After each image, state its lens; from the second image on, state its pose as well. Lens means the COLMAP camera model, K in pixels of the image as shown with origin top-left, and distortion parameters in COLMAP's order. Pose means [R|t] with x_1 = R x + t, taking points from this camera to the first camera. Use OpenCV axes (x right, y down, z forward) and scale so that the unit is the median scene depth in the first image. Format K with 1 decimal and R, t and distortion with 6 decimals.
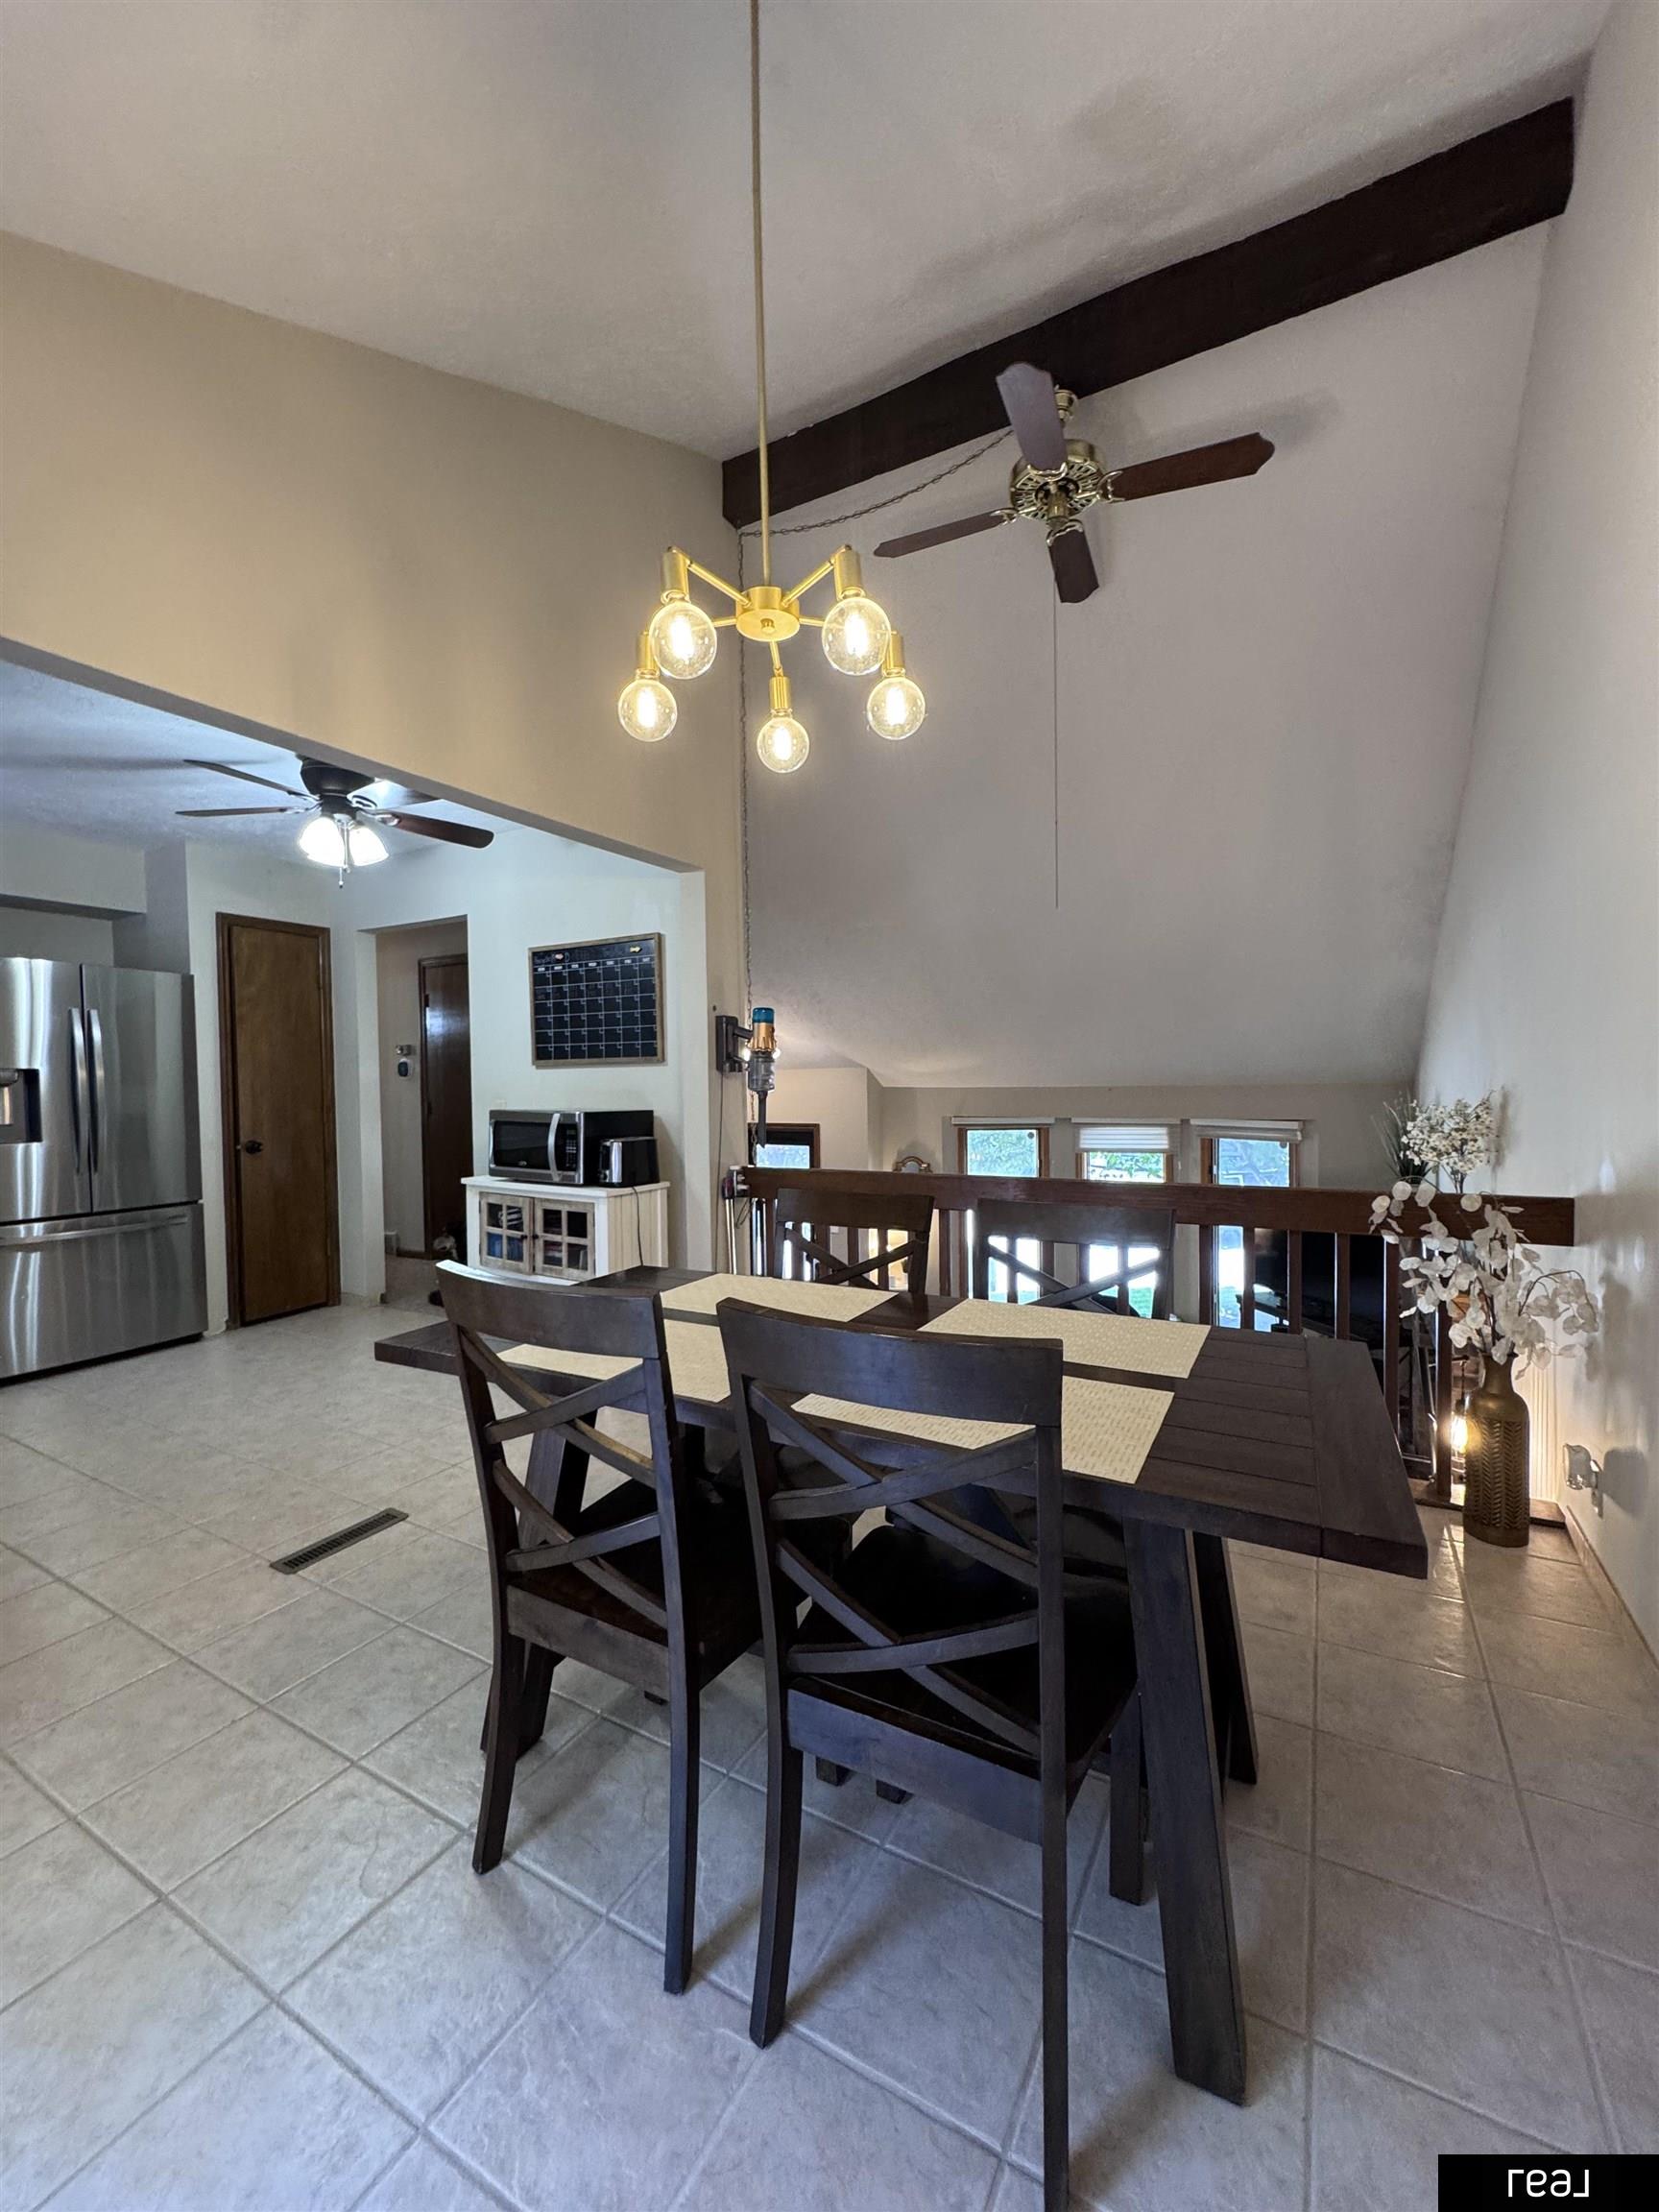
lens RADIAL K [[882.2, 0, 829.5], [0, 882.2, 1106.0], [0, 0, 1]] dist [-0.002505, 0.000076]
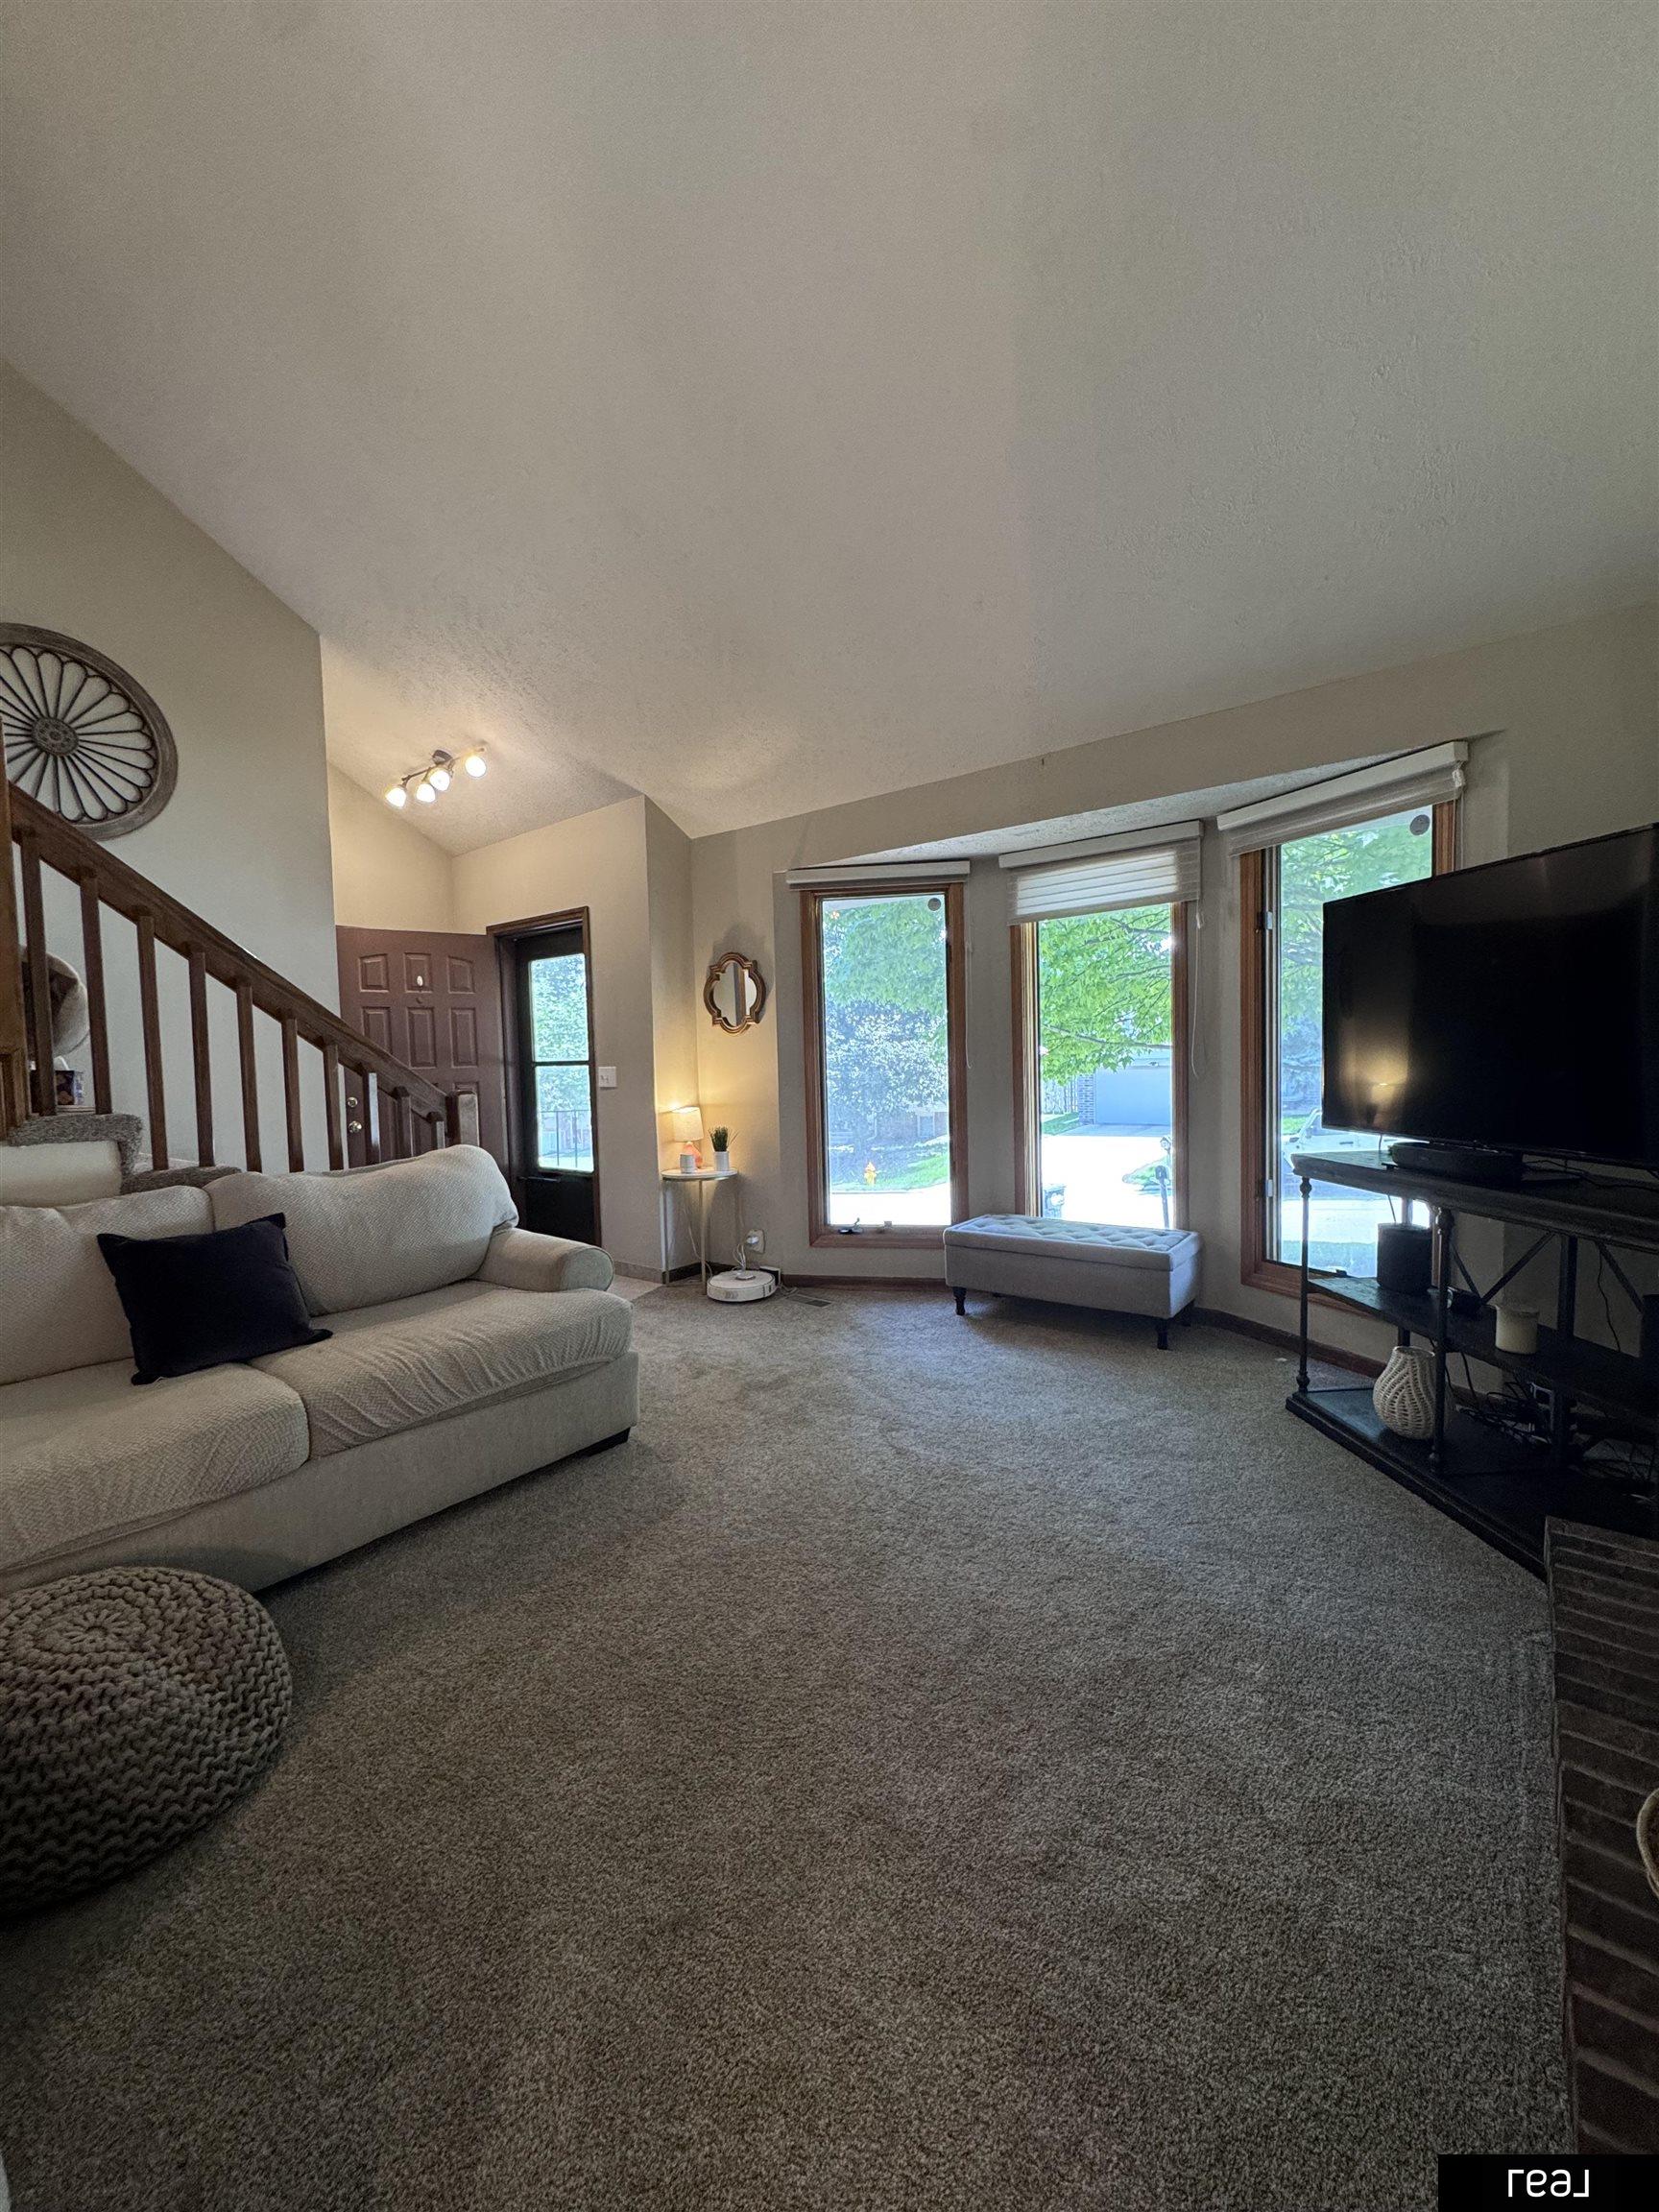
lens RADIAL K [[882.2, 0, 829.5], [0, 882.2, 1106.0], [0, 0, 1]] dist [-0.002505, 0.000076]
pose [[0.988503, -0.003053, -0.151169, 0.251293], [0.007846, 0.999485, 0.031119, 0.144942], [0.150996, -0.031948, 0.988018, 0.449186]]
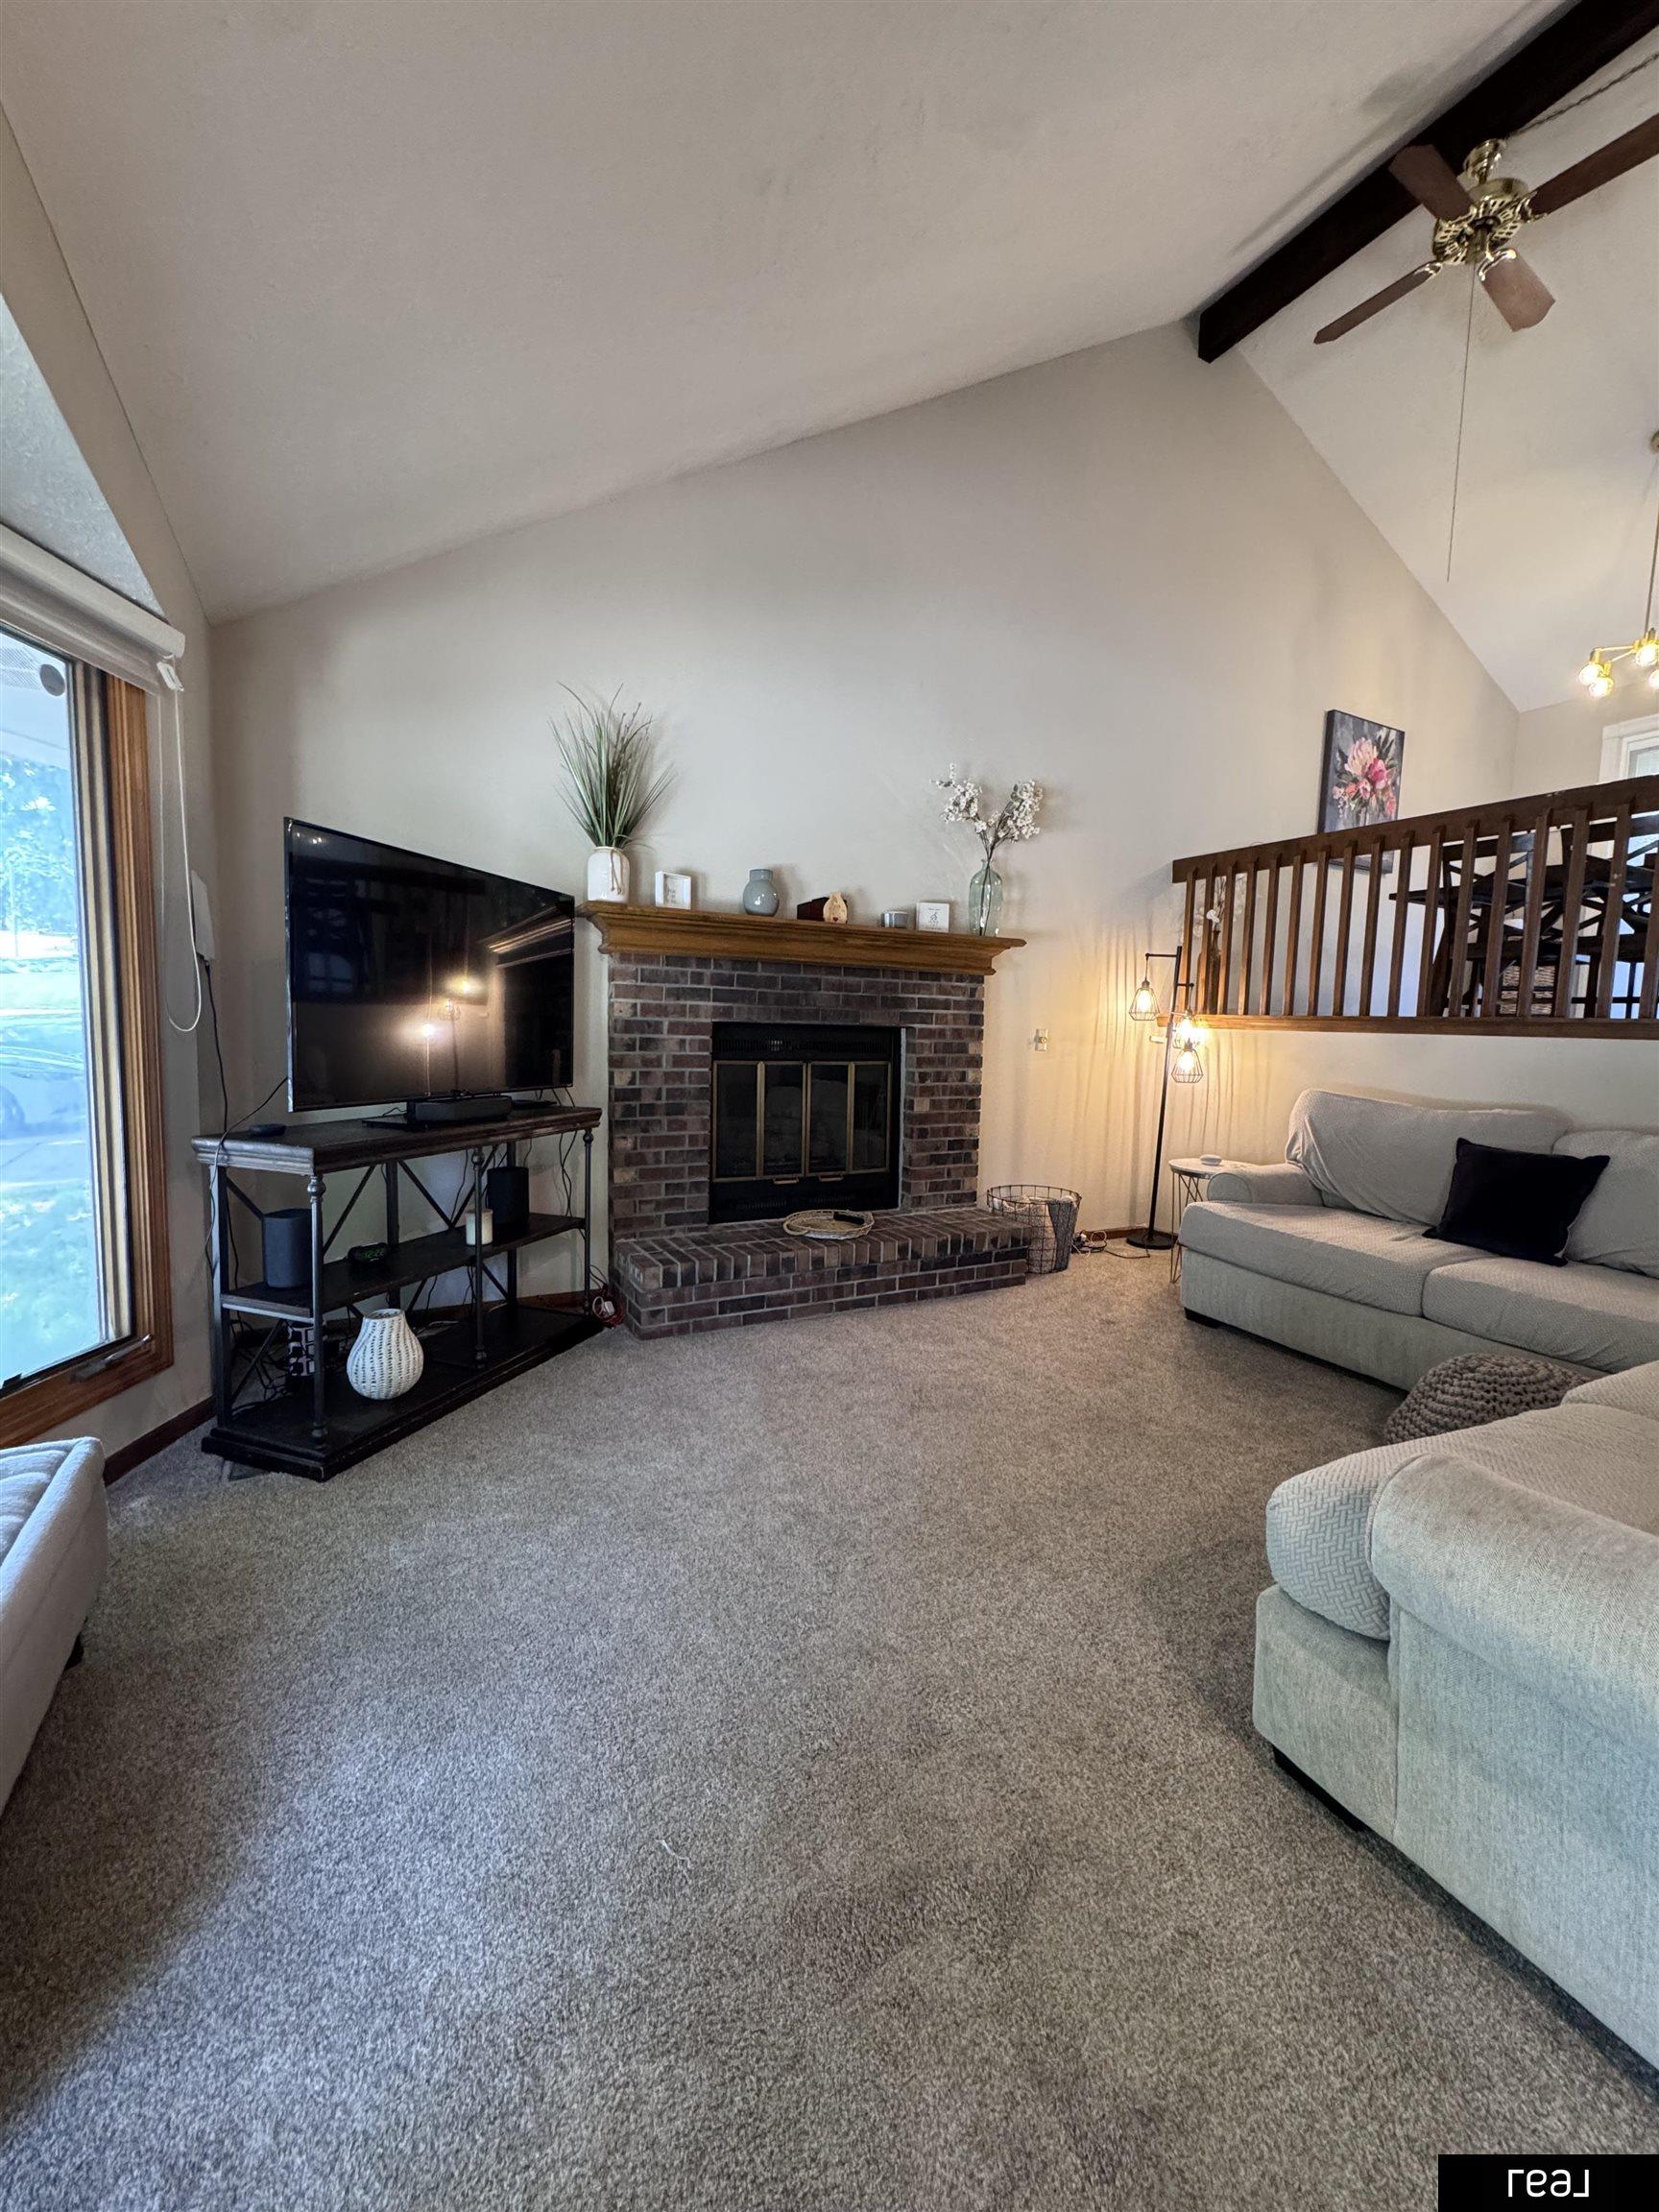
lens RADIAL K [[882.2, 0, 829.5], [0, 882.2, 1106.0], [0, 0, 1]] dist [-0.002505, 0.000076]
pose [[-0.836682, -0.061100, 0.544270, 0.104112], [-0.001548, 0.994018, 0.109209, 0.134143], [-0.547686, 0.090531, -0.831772, 0.967691]]
